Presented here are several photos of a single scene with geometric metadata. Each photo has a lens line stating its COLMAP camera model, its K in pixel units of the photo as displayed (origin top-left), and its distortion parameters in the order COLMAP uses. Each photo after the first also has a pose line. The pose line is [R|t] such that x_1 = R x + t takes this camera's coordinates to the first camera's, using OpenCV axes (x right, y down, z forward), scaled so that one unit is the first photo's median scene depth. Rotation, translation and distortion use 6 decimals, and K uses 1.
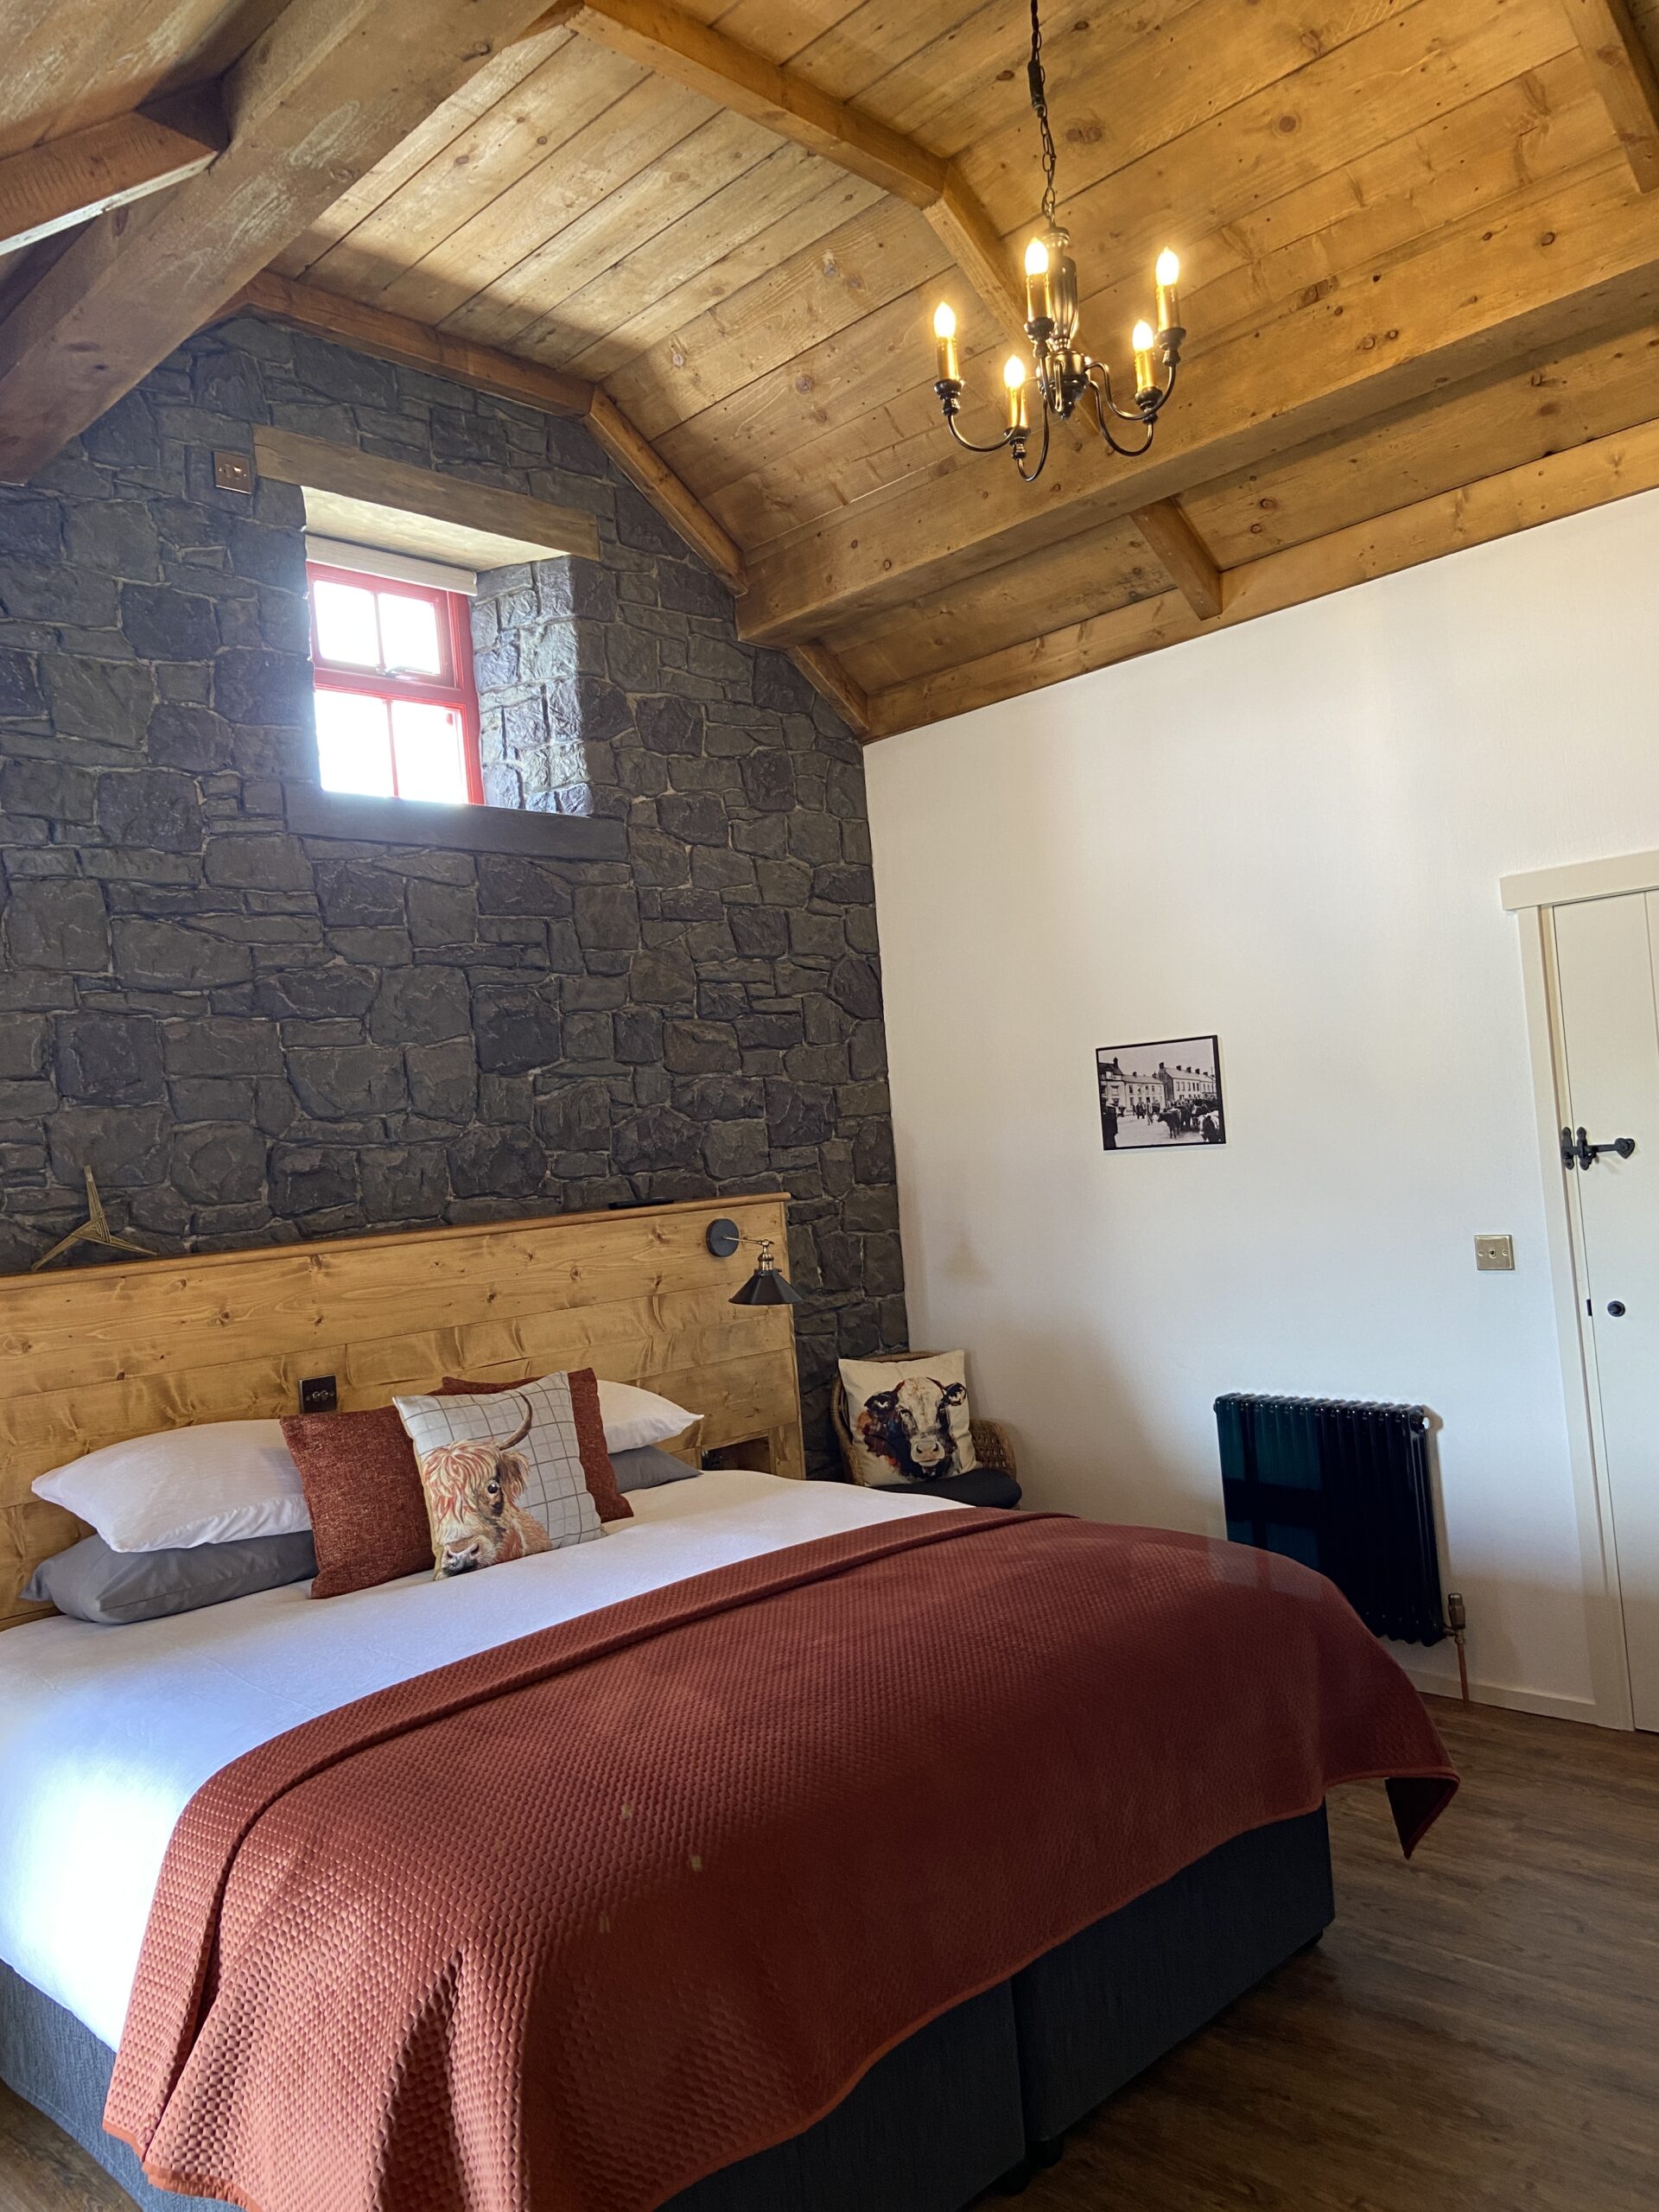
lens RADIAL K [[1690.6, 0, 826.8], [0, 1690.6, 1106.3], [0, 0, 1]] dist [0.060572, -0.032535]
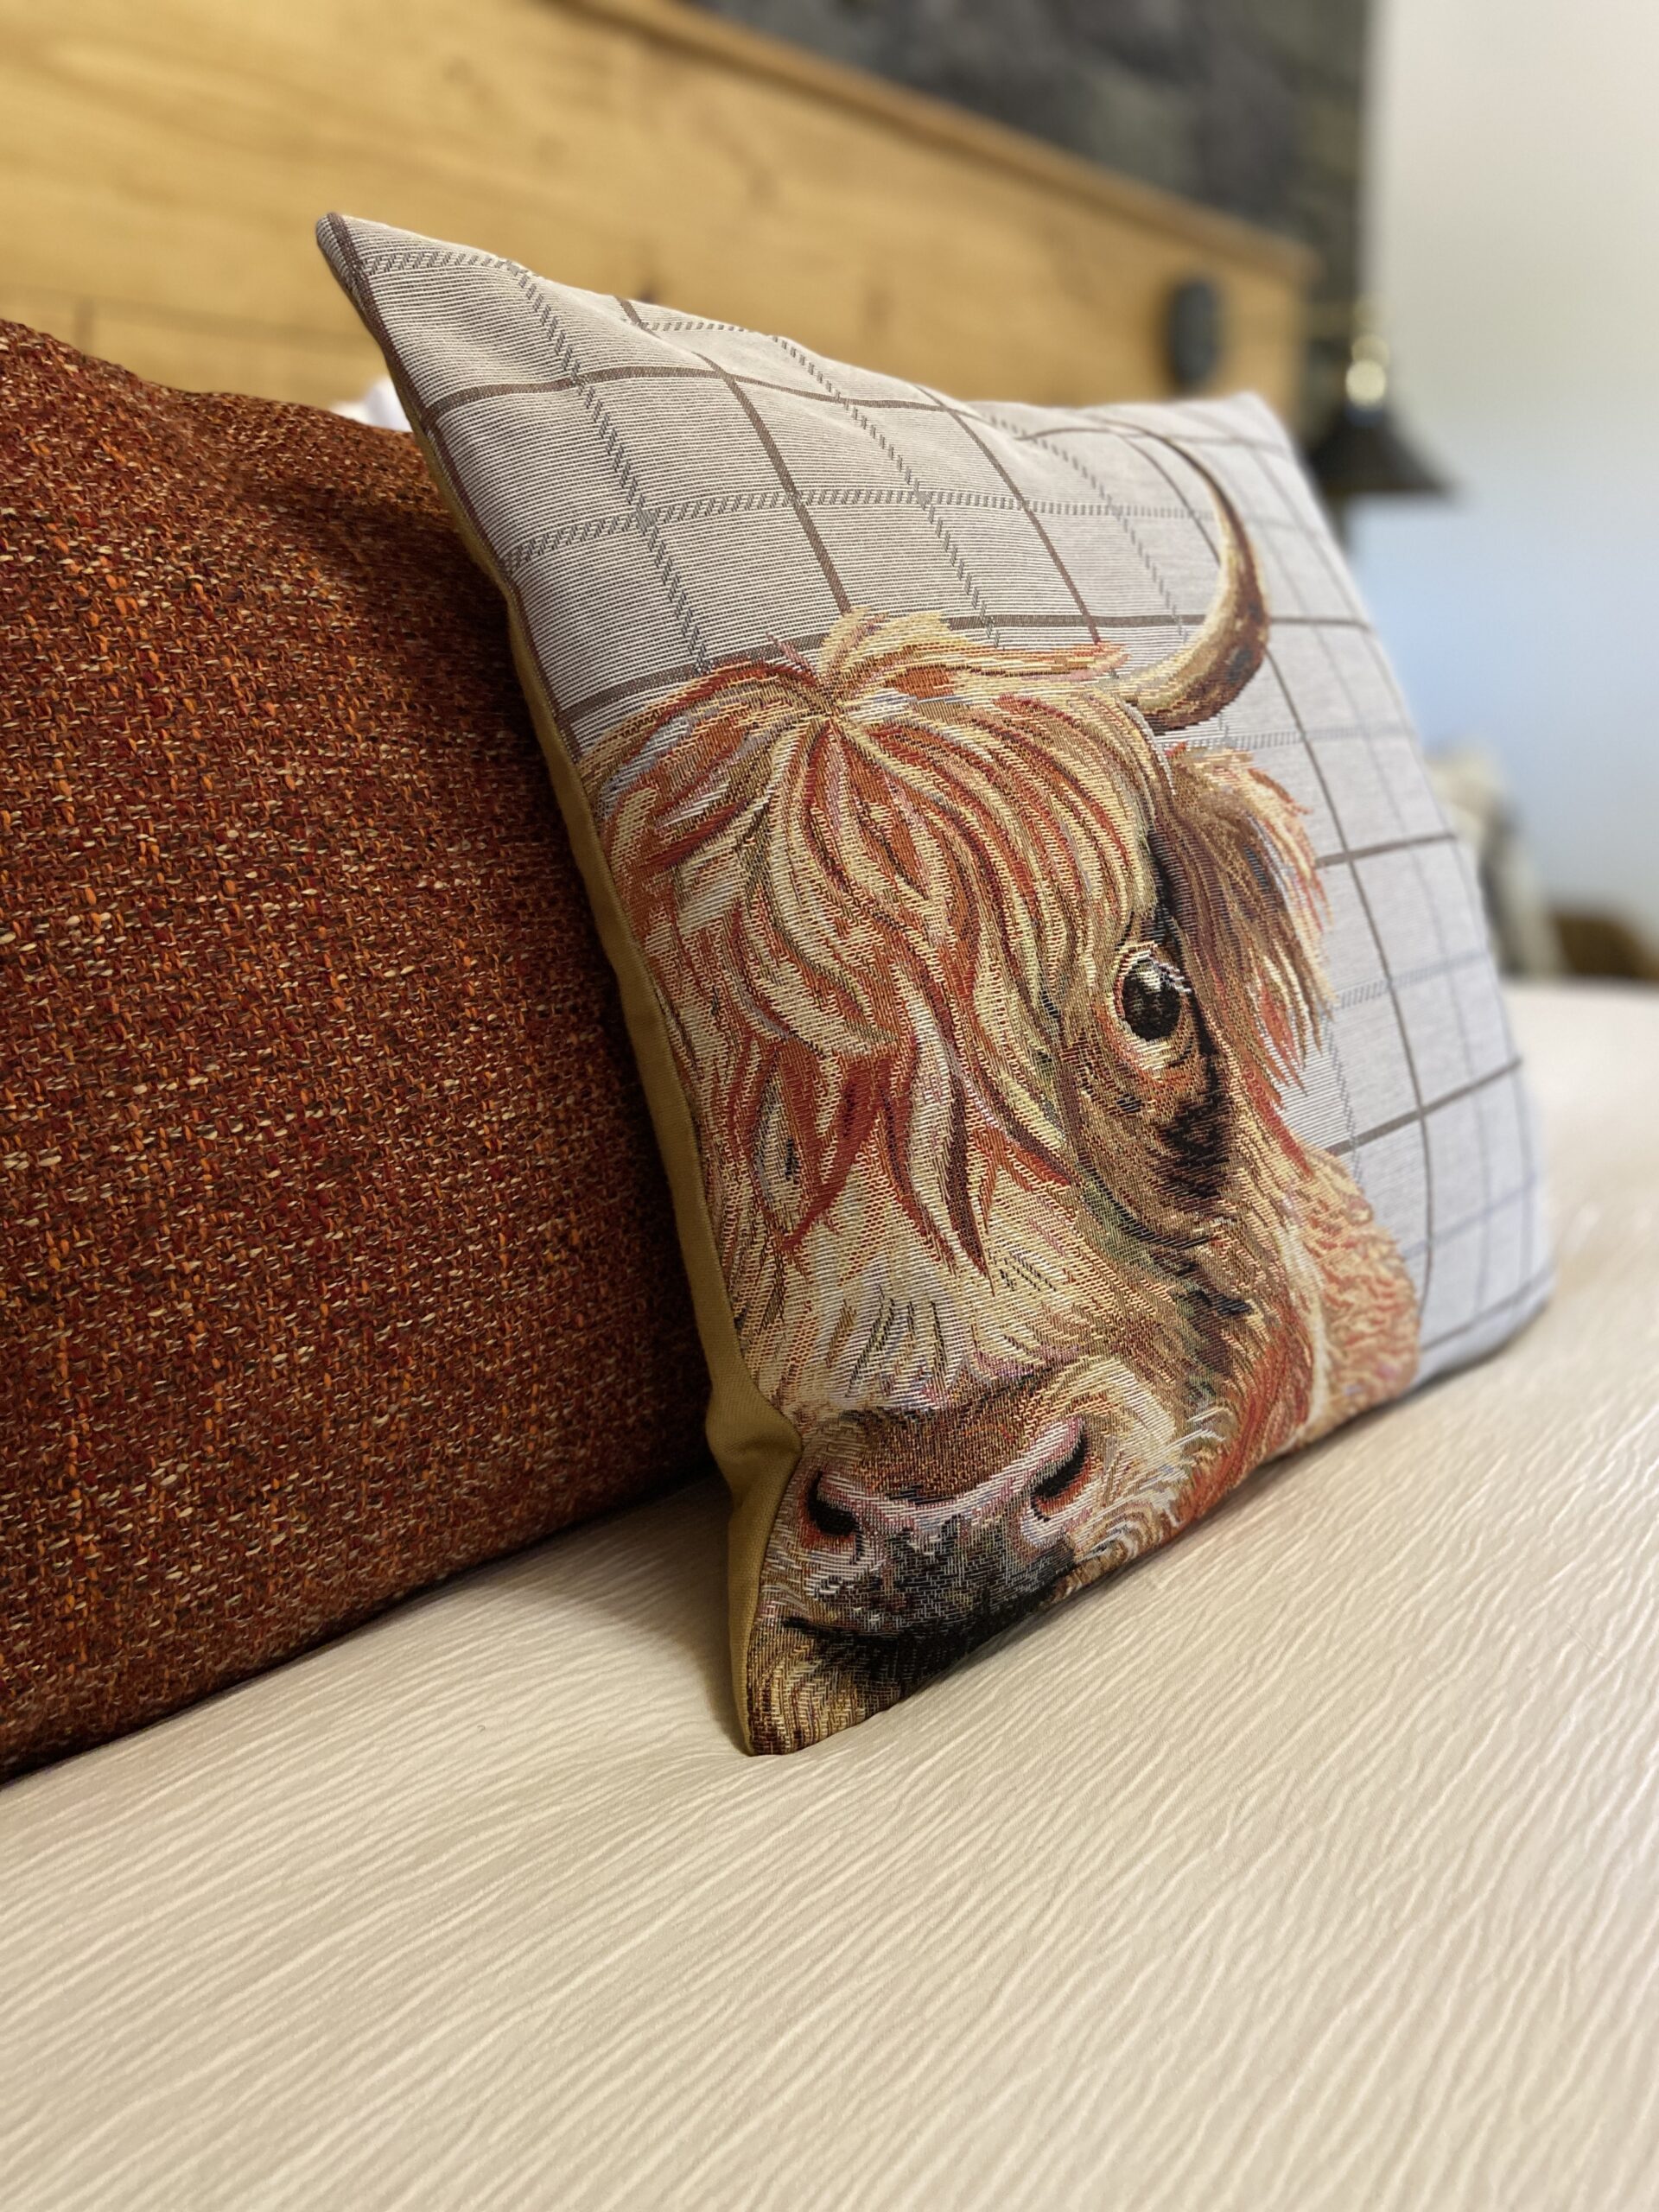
lens RADIAL K [[1690.6, 0, 832.1], [0, 1690.6, 1104.6], [0, 0, 1]] dist [0.060572, -0.032535]
pose [[0.995290, 0.042589, 0.087090, -0.233528], [-0.065265, 0.958628, 0.277081, 0.199080], [-0.071687, -0.281460, 0.956892, 0.879379]]
